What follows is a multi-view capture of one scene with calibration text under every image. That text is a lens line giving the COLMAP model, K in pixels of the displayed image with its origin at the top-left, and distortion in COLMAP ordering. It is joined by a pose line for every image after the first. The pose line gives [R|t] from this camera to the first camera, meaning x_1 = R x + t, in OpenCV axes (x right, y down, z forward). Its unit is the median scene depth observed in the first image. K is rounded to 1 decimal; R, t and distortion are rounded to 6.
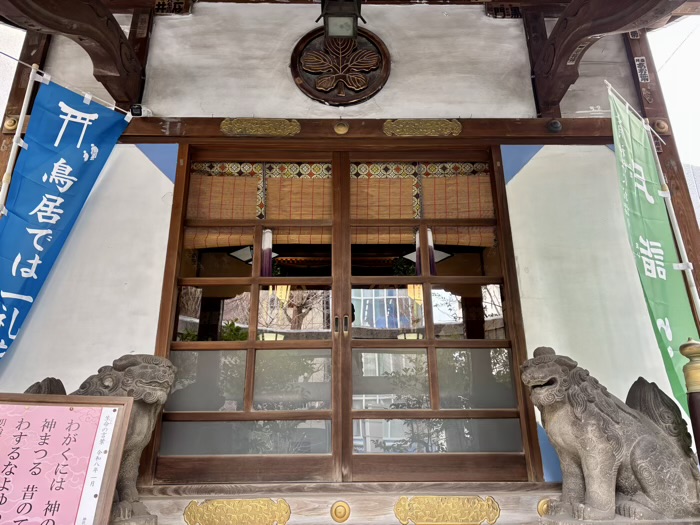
lens RADIAL K [[529.9, 0, 348.8], [0, 529.9, 261.5], [0, 0, 1]] dist [-0.034224, -0.005163]
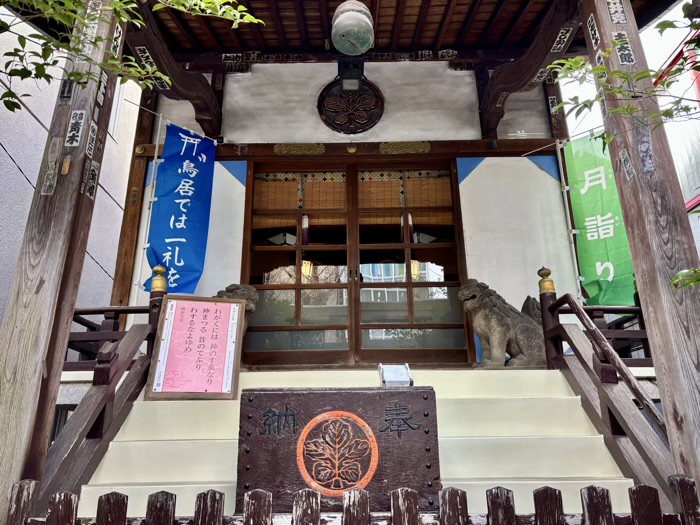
lens RADIAL K [[529.9, 0, 350.5], [0, 529.9, 264.9], [0, 0, 1]] dist [-0.034224, -0.005163]
pose [[0.999741, -0.013034, -0.018674, 0.005718], [0.013217, 0.999866, 0.009701, 0.068861], [0.018546, -0.009945, 0.999779, -0.534444]]
